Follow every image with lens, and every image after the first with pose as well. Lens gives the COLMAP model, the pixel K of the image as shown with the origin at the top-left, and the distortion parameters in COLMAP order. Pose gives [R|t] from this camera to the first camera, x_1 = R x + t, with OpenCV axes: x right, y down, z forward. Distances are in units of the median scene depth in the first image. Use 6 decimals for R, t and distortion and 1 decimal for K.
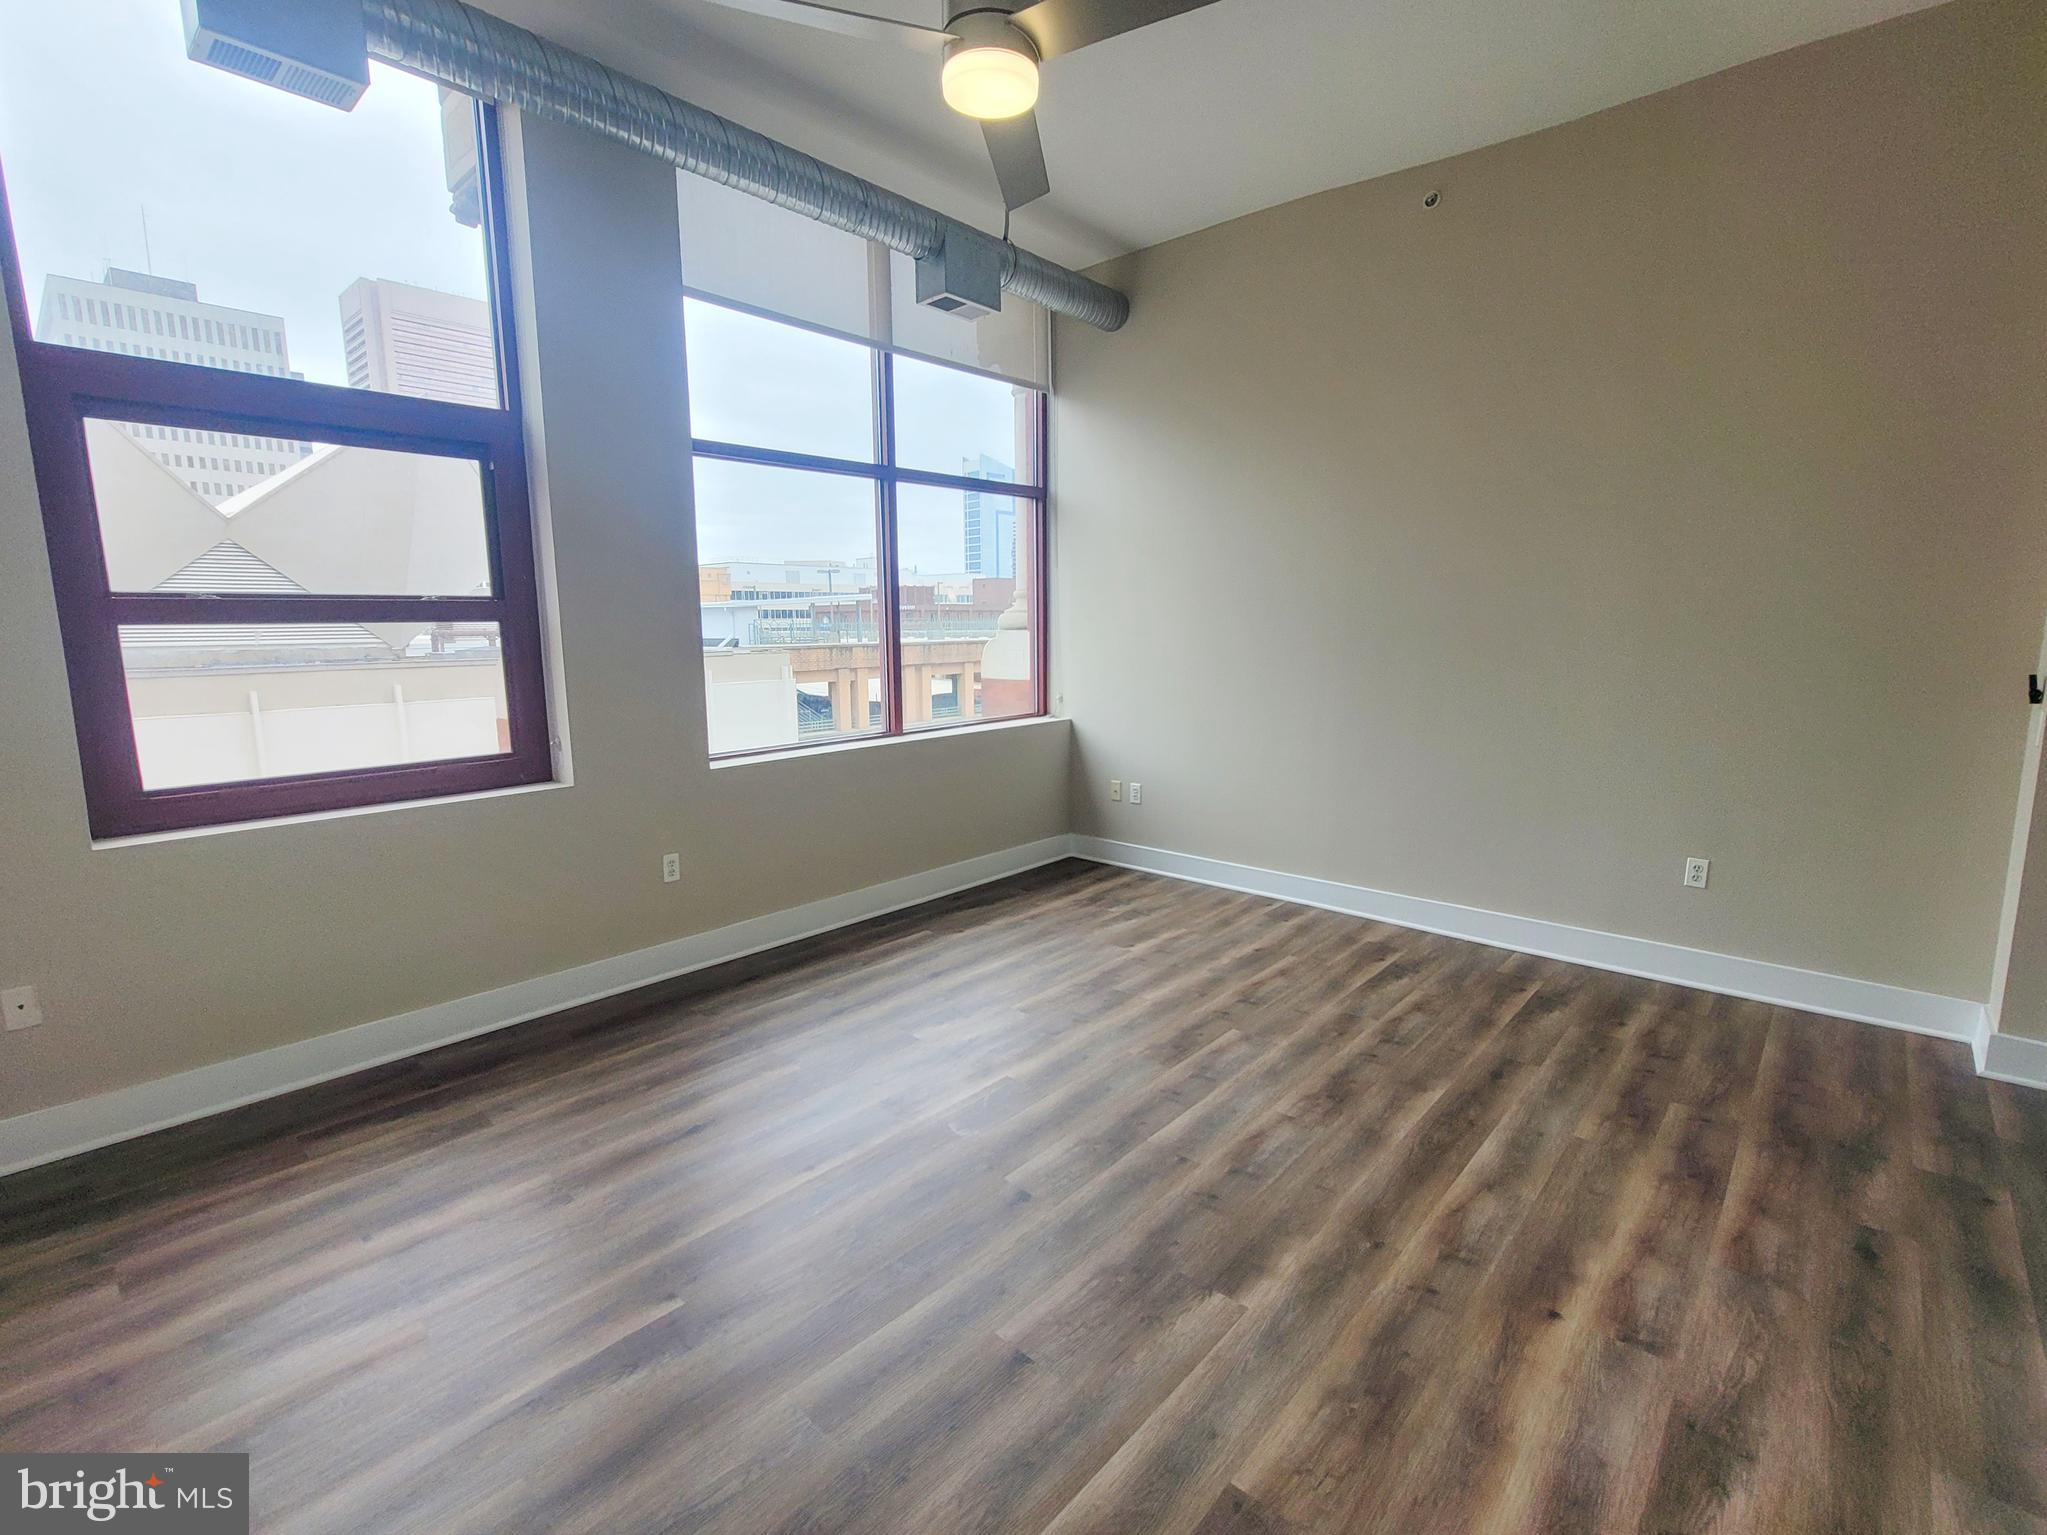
lens RADIAL K [[932.8, 0, 1030.4], [0, 932.8, 764.6], [0, 0, 1]] dist [-0.005526, -0.000536]
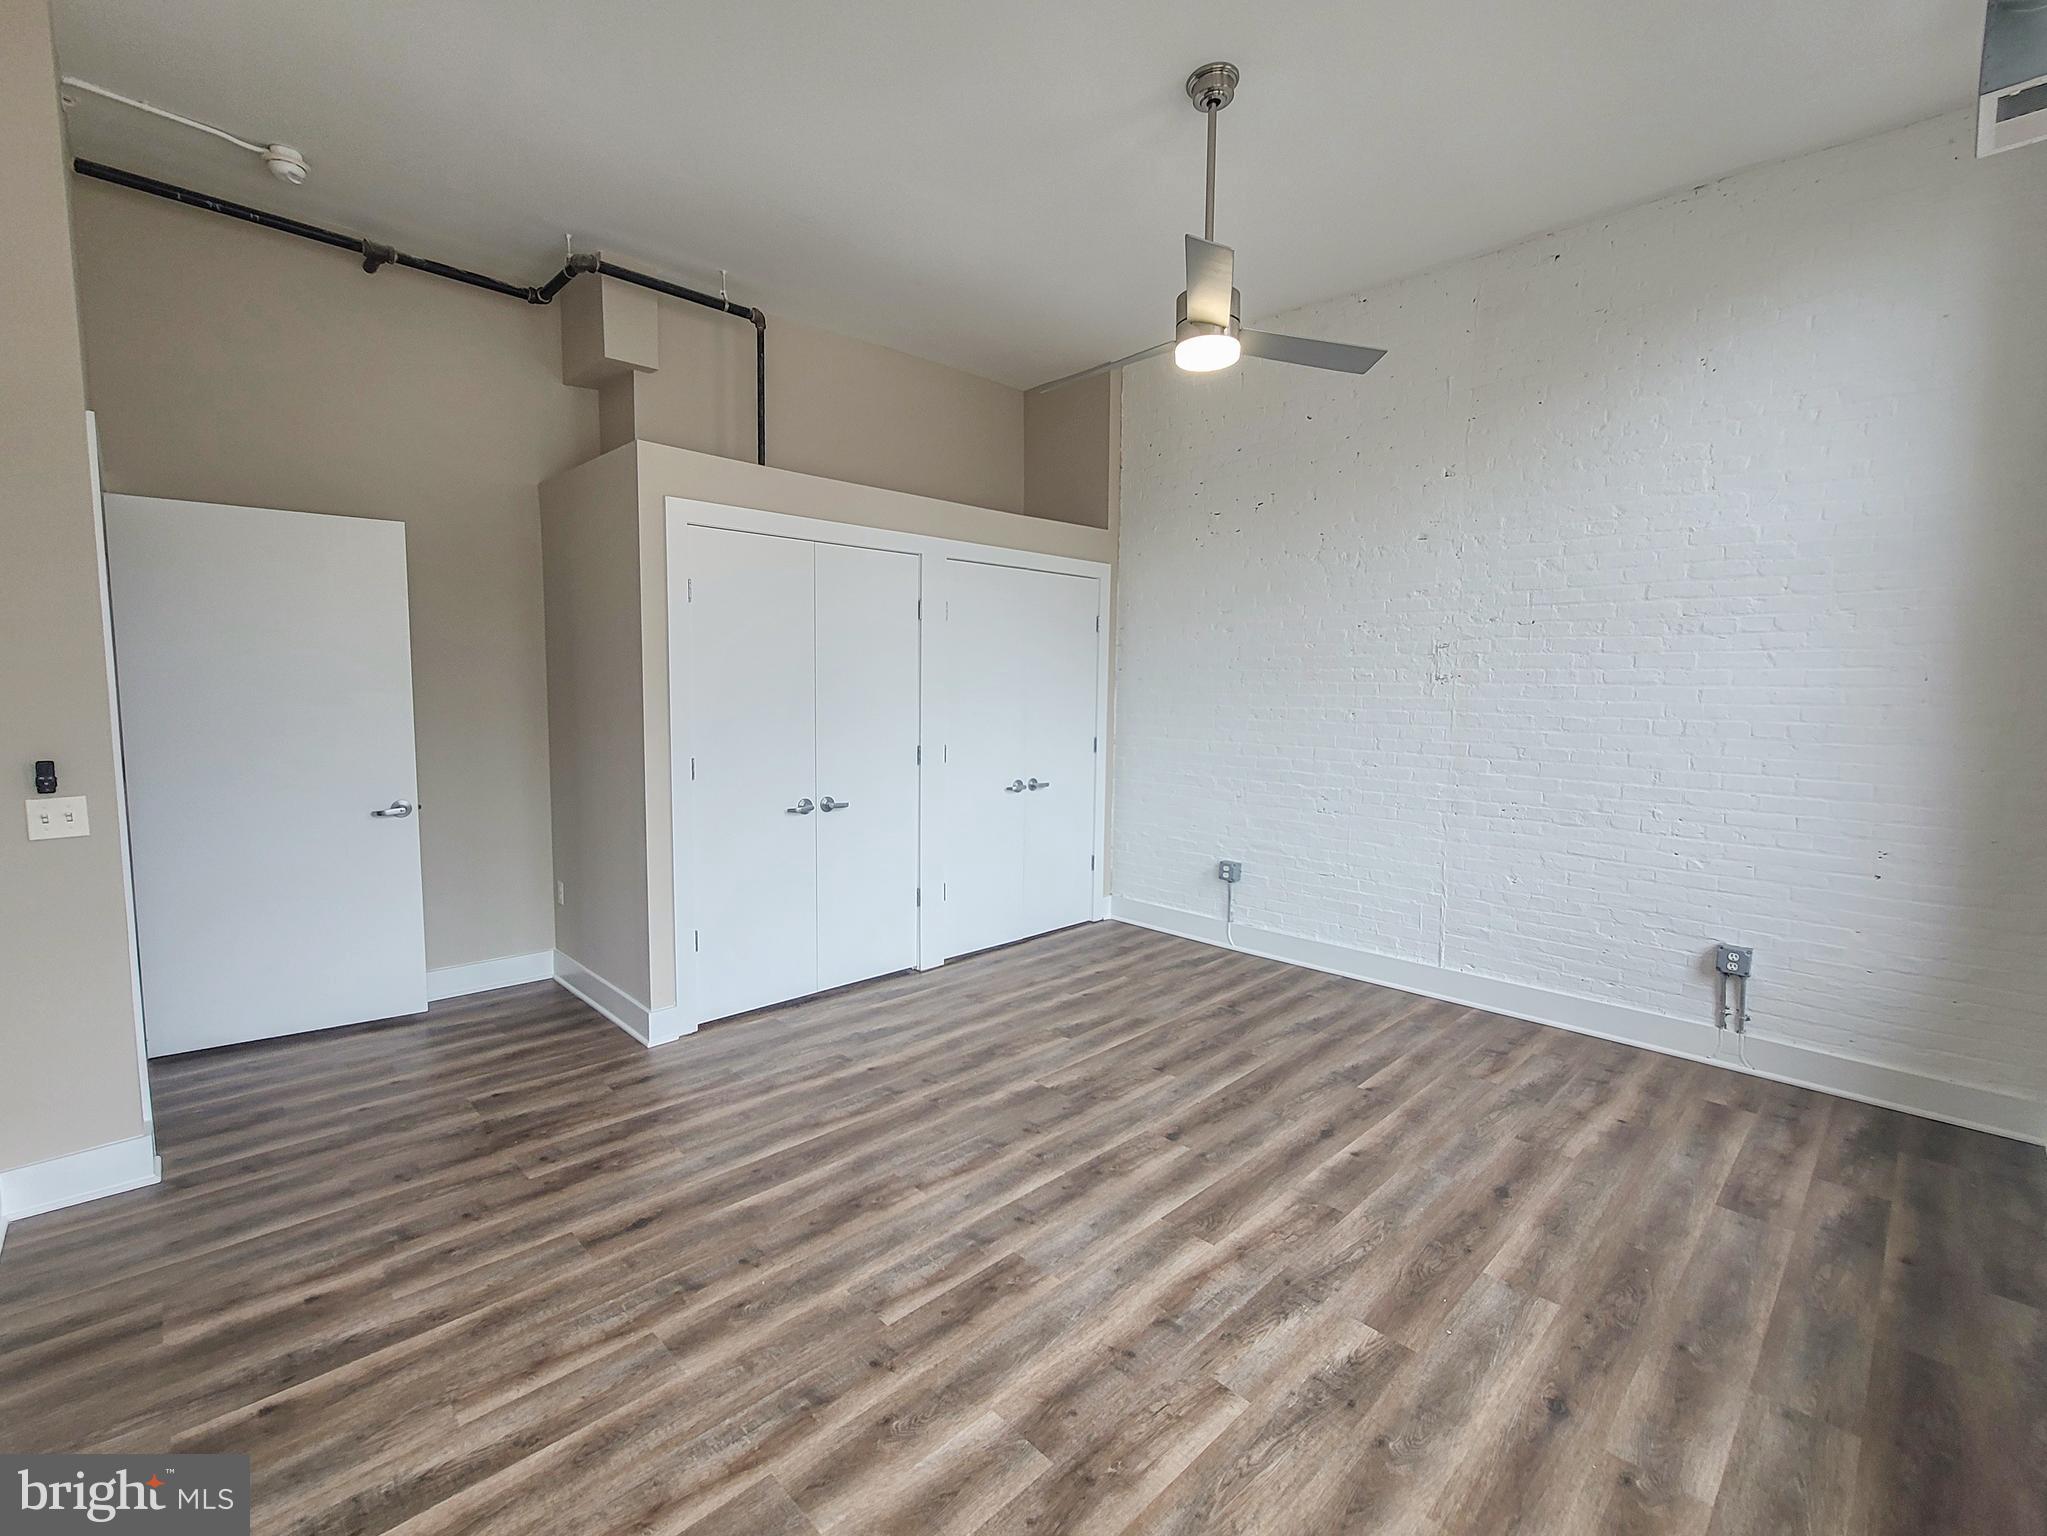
lens RADIAL K [[893.2, 0, 1008.9], [0, 893.2, 765.5], [0, 0, 1]] dist [-0.003216, -0.000060]
pose [[-0.996042, -0.008852, 0.088438, 0.096566], [0.012676, 0.970707, 0.239933, -0.294884], [-0.087971, 0.240105, -0.966753, 1.791258]]
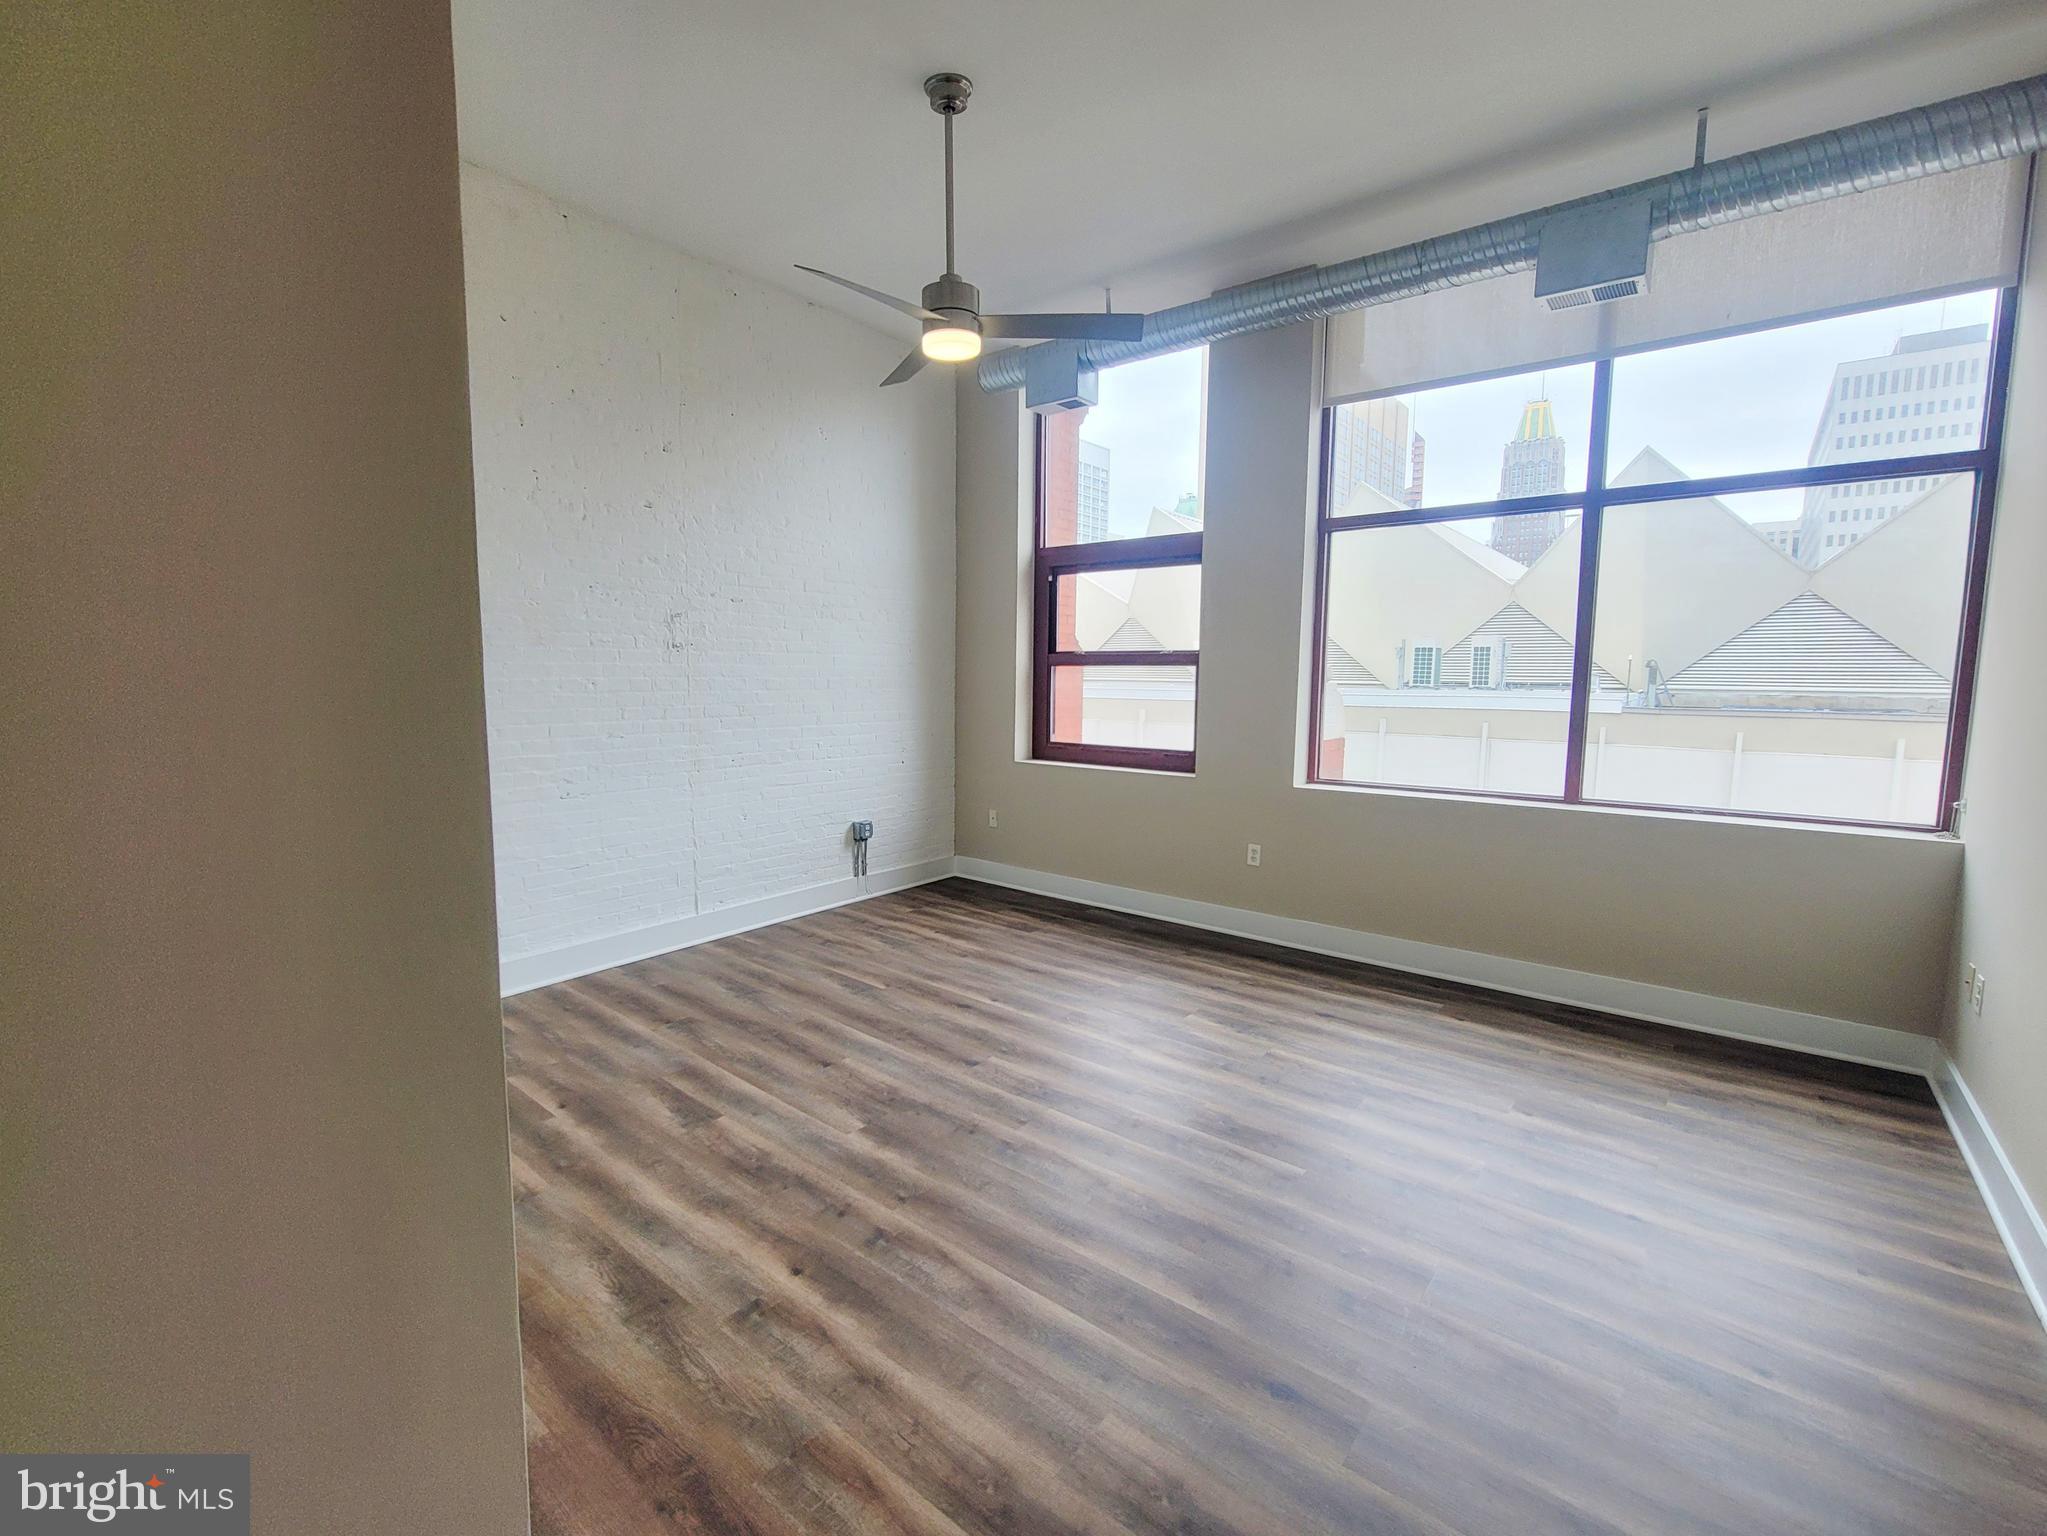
lens RADIAL K [[893.2, 0, 1008.9], [0, 893.2, 765.5], [0, 0, 1]] dist [-0.003216, -0.000060]
pose [[0.037239, 0.114083, -0.992773, 1.114495], [-0.157811, 0.981667, 0.106887, -0.122625], [0.986767, 0.152690, 0.054560, 0.773882]]
